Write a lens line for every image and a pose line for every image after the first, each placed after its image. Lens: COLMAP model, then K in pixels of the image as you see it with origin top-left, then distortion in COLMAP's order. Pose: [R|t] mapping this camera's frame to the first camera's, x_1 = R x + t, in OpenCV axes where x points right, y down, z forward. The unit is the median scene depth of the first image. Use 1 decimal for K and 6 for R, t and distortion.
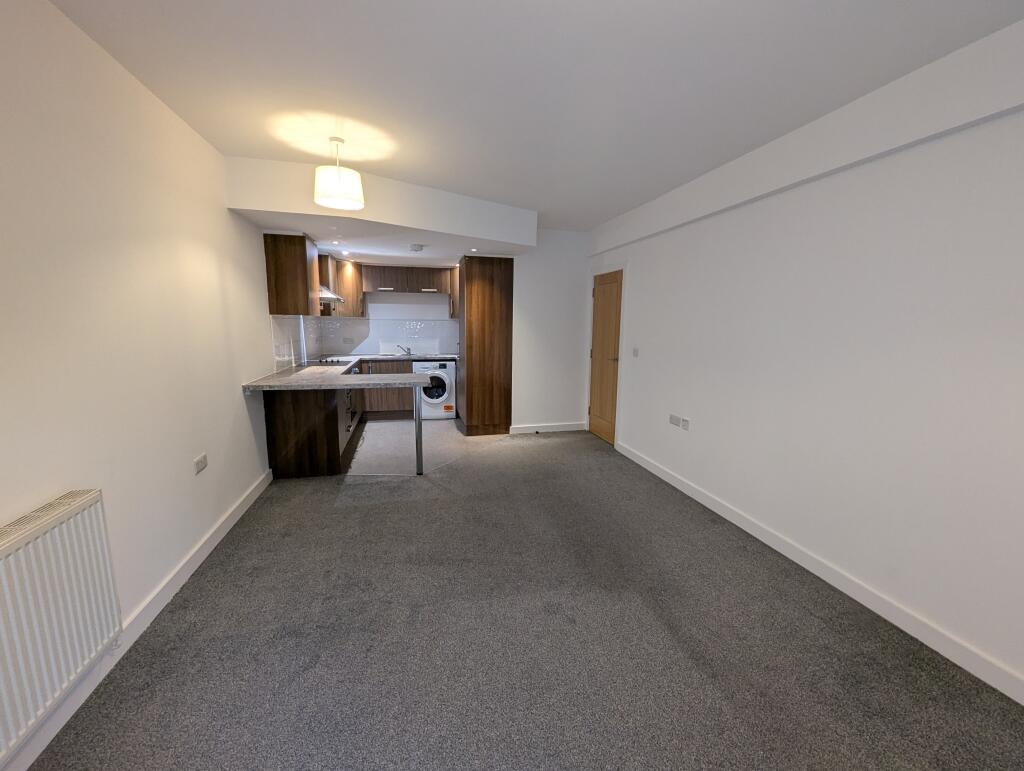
lens RADIAL K [[427.5, 0, 513.7], [0, 427.5, 388.1], [0, 0, 1]] dist [-0.000336, 0.000008]
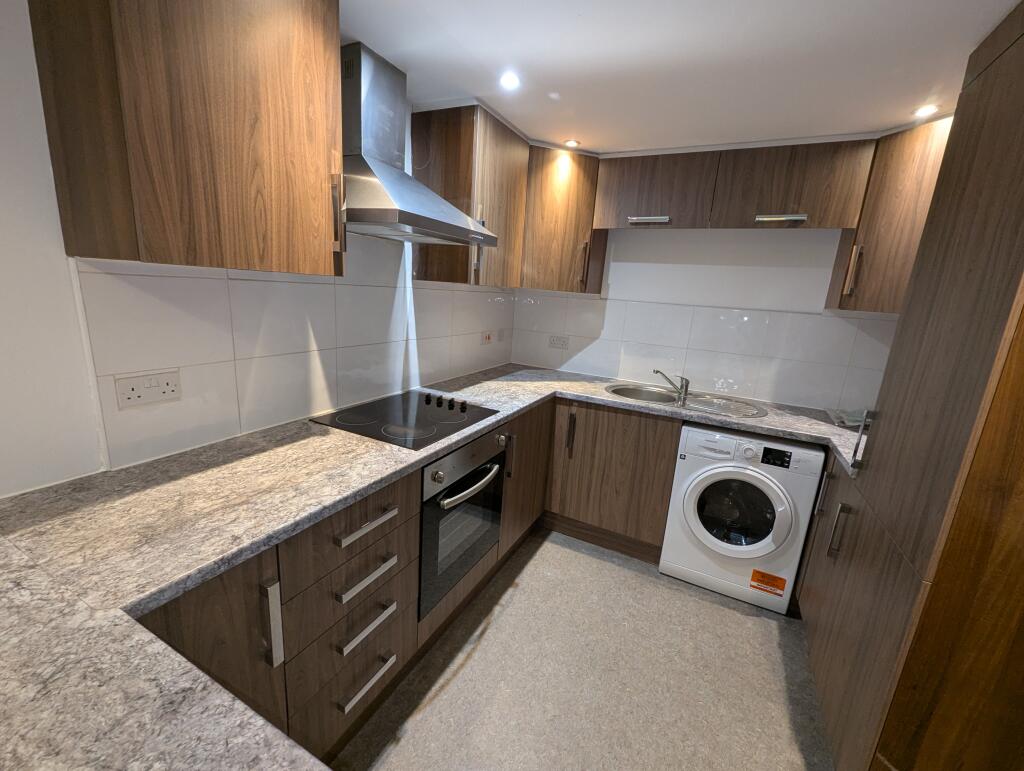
lens RADIAL K [[427.5, 0, 513.7], [0, 427.5, 388.1], [0, 0, 1]] dist [-0.000336, 0.000008]
pose [[0.759850, 0.185904, -0.622951, -0.125196], [-0.159443, 0.982266, 0.098650, -0.102538], [0.630243, 0.024366, 0.776015, 0.622643]]
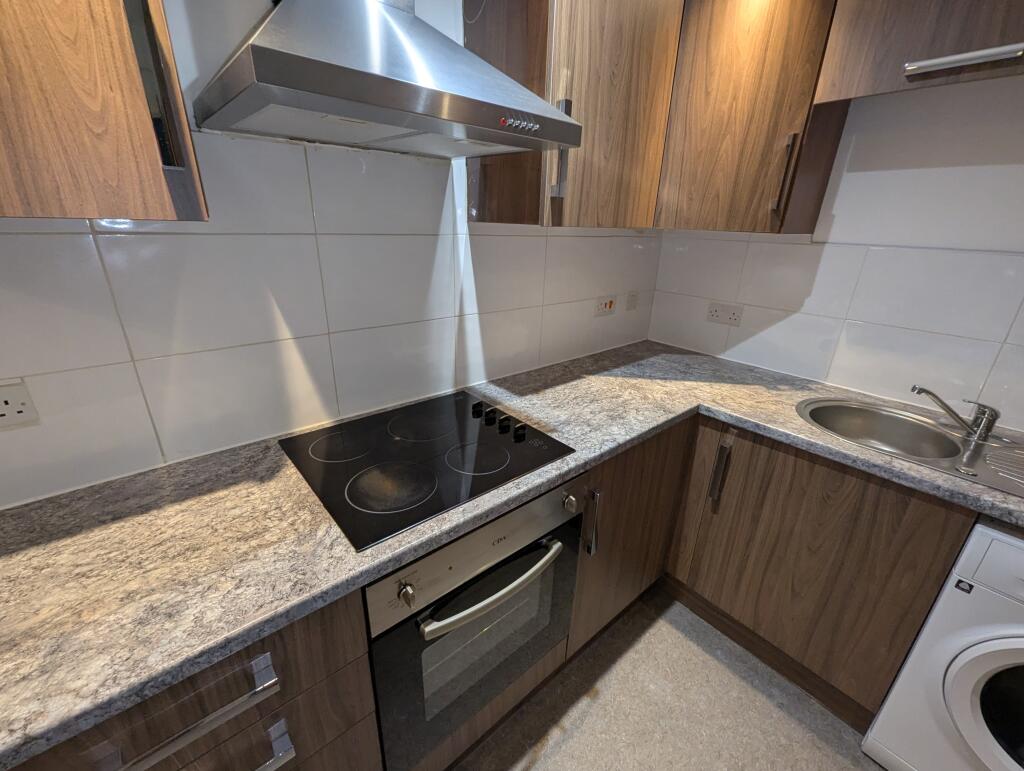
lens RADIAL K [[427.5, 0, 513.7], [0, 427.5, 388.1], [0, 0, 1]] dist [-0.000336, 0.000008]
pose [[0.453790, 0.326615, -0.829094, -0.193890], [-0.163632, 0.945129, 0.282765, -0.125680], [0.875956, 0.007350, 0.482335, 0.747772]]
